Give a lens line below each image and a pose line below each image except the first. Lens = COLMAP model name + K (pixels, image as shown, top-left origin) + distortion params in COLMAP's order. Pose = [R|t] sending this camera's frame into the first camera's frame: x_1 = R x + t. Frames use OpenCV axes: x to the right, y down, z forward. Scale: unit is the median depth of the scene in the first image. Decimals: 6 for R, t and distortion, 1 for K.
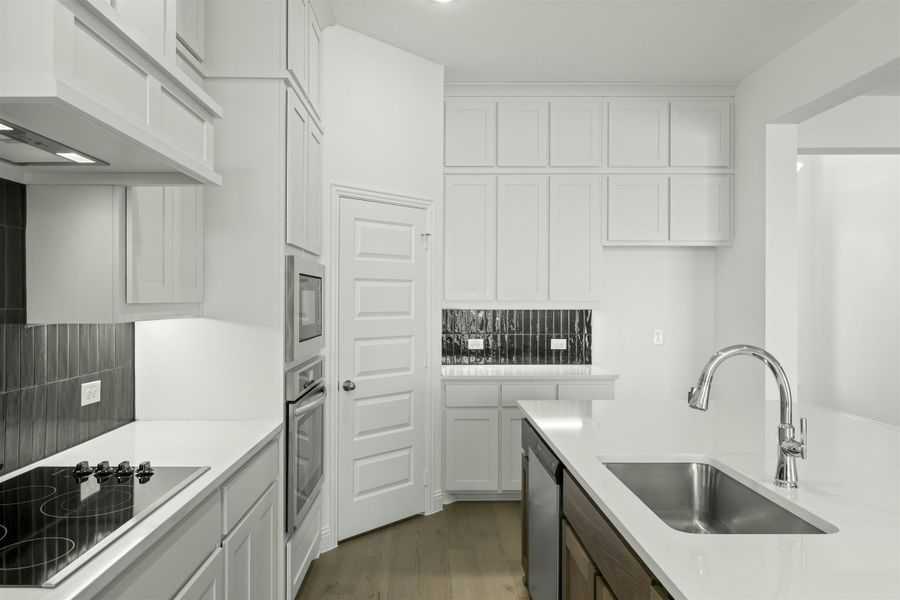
lens RADIAL K [[608.8, 0, 445.7], [0, 608.8, 299.6], [0, 0, 1]] dist [0.048822, 0.000644]
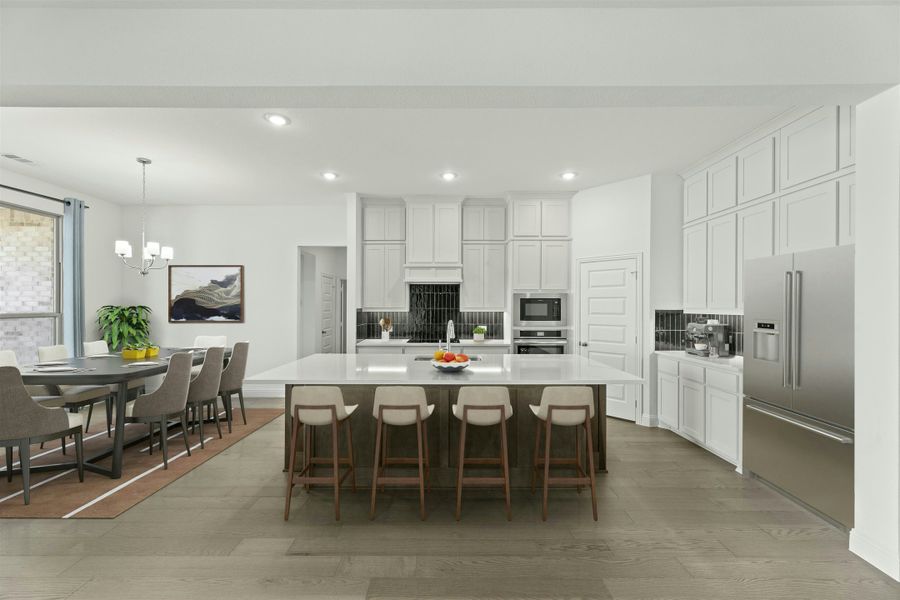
lens RADIAL K [[369.1, 0, 452.4], [0, 369.1, 304.9], [0, 0, 1]] dist [0.000870, -0.000477]
pose [[-0.025385, -0.005585, -0.999662, 0.908246], [-0.001707, 0.999983, -0.005543, 0.000769], [0.999676, 0.001565, -0.025394, 0.391701]]
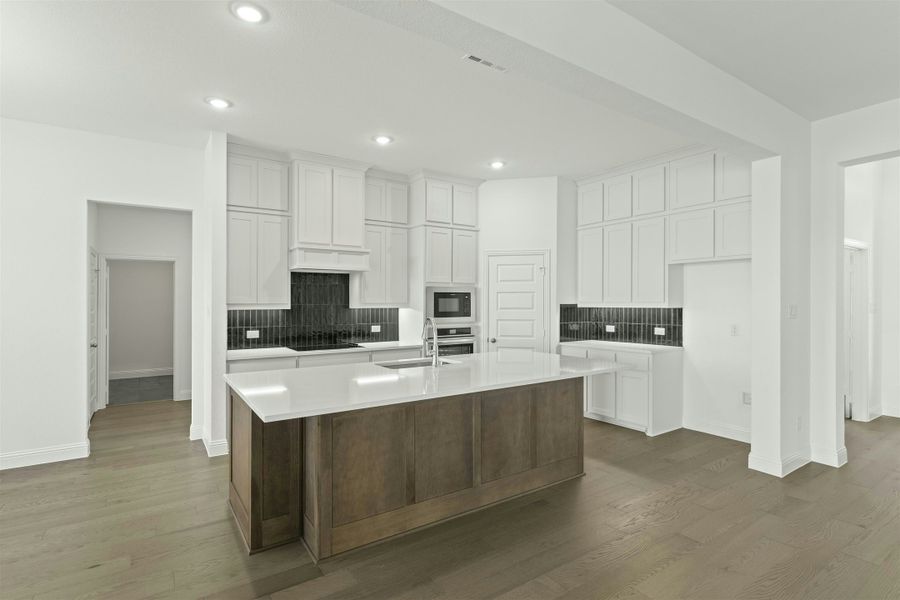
lens RADIAL K [[450.1, 0, 449.1], [0, 450.1, 302.8], [0, 0, 1]] dist [-0.002651, 0.000270]
pose [[0.547070, -0.002015, -0.837085, 0.819529], [0.003801, 0.999993, 0.000077, 0.002149], [0.837078, -0.003224, 0.547073, -0.022176]]
